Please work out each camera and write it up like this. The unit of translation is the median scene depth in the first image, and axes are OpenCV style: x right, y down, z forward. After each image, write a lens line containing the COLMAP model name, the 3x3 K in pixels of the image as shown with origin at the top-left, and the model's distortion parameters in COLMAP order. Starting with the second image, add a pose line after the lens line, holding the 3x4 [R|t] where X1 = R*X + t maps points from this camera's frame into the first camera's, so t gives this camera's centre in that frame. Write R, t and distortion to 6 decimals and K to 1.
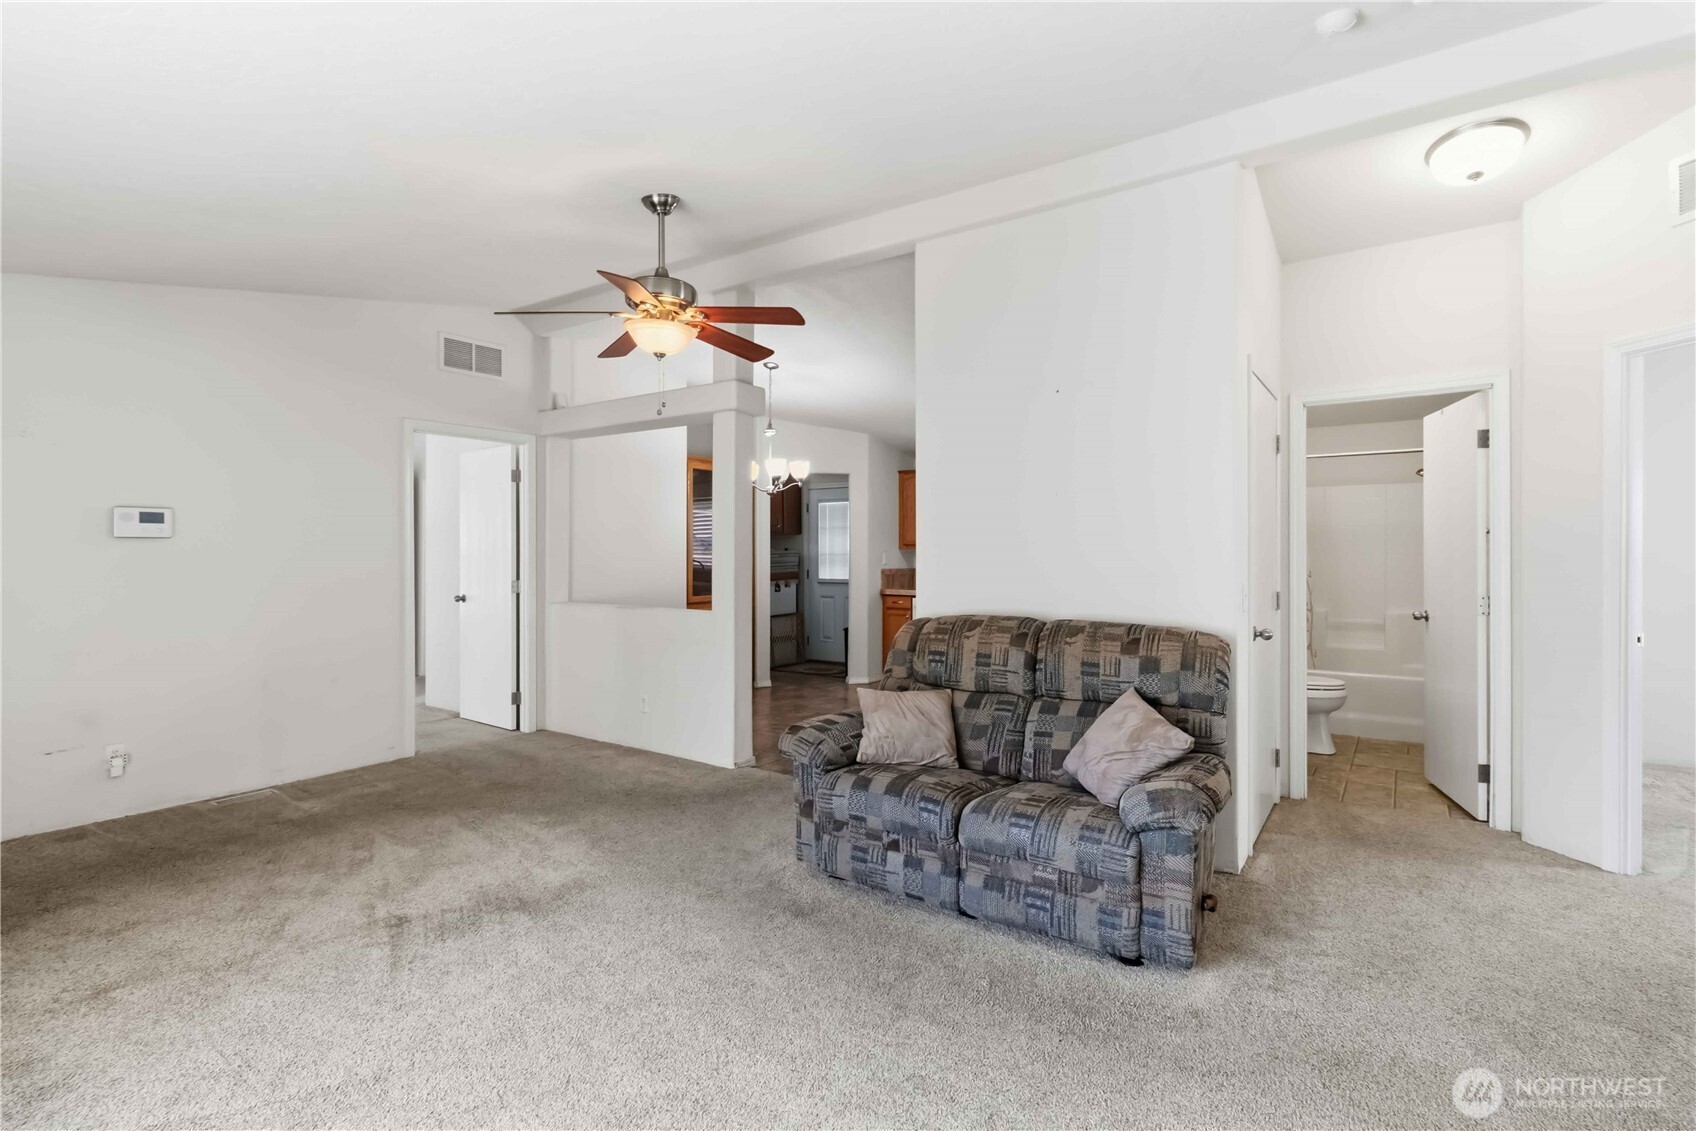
lens RADIAL K [[812.8, 0, 854.8], [0, 812.8, 558.8], [0, 0, 1]] dist [0.005695, 0.001058]
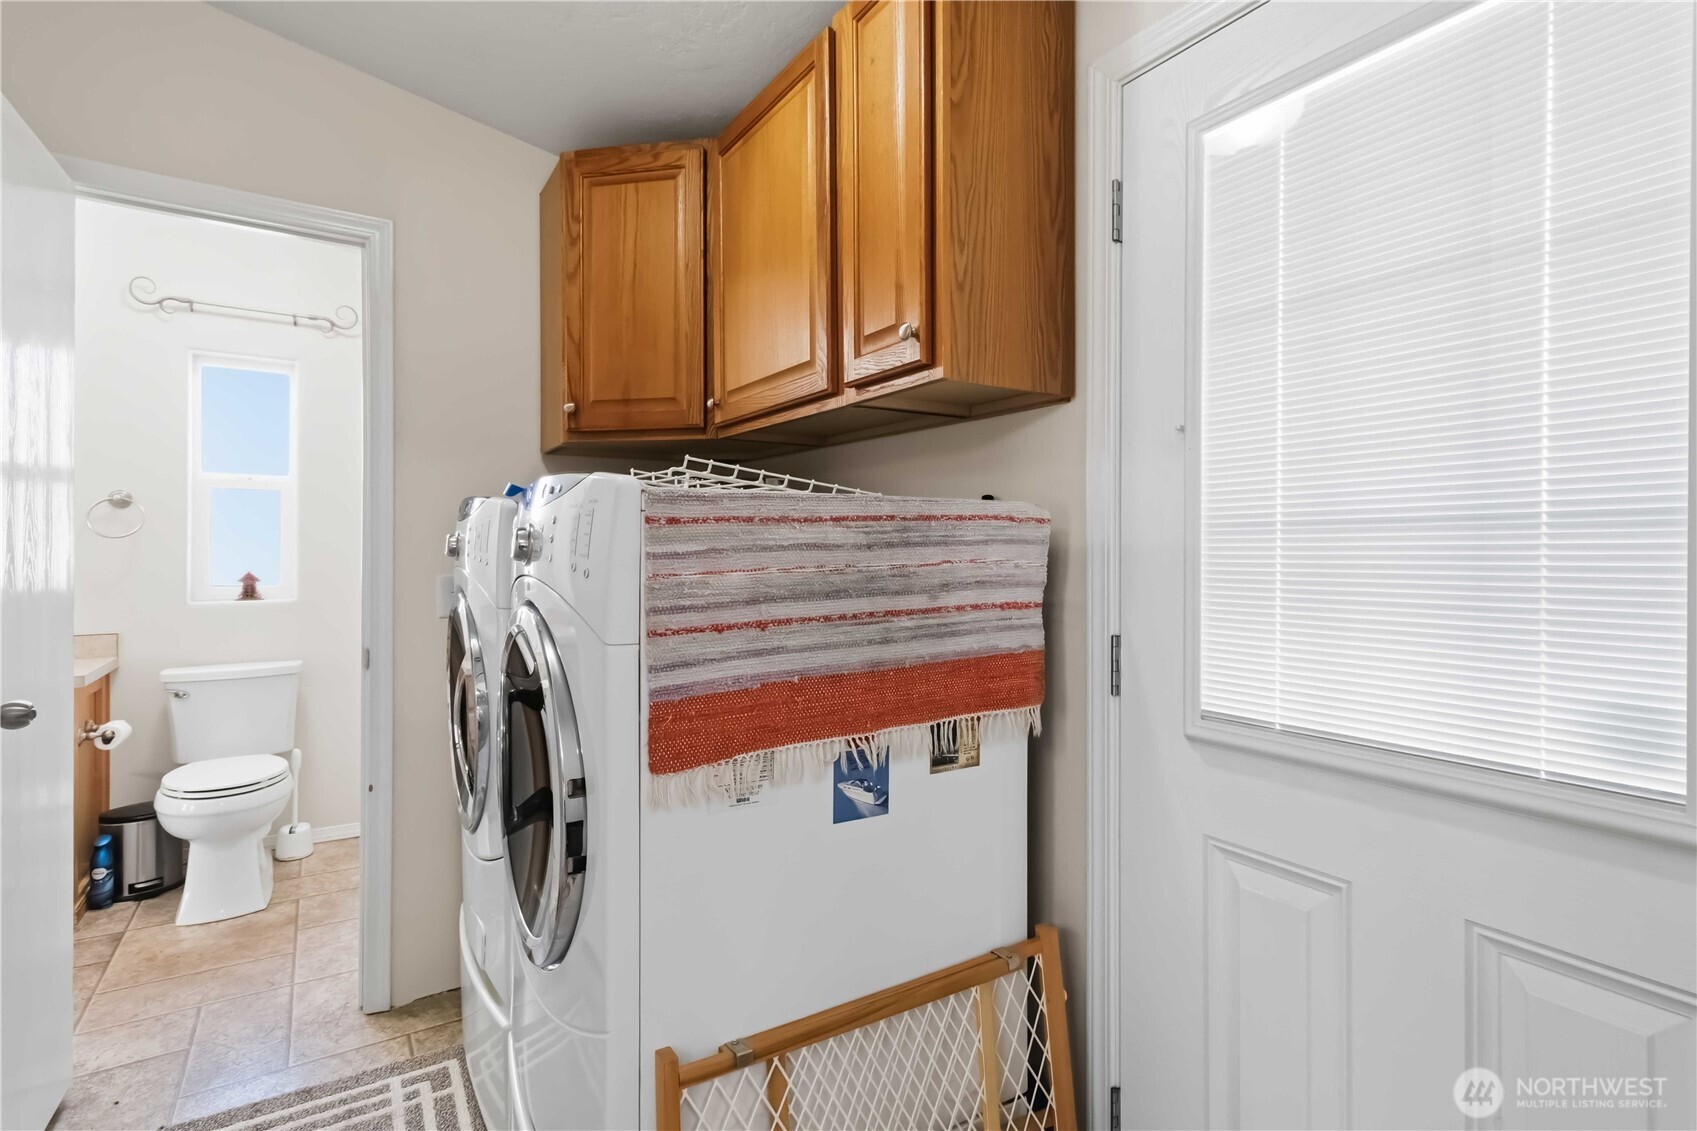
lens RADIAL K [[813.2, 0, 855.3], [0, 813.2, 558.8], [0, 0, 1]] dist [0.005695, 0.001058]
pose [[0.926070, 0.016351, -0.376996, -0.046998], [-0.012110, 0.999834, 0.013617, -0.001626], [0.377156, -0.008045, 0.926115, 0.858030]]
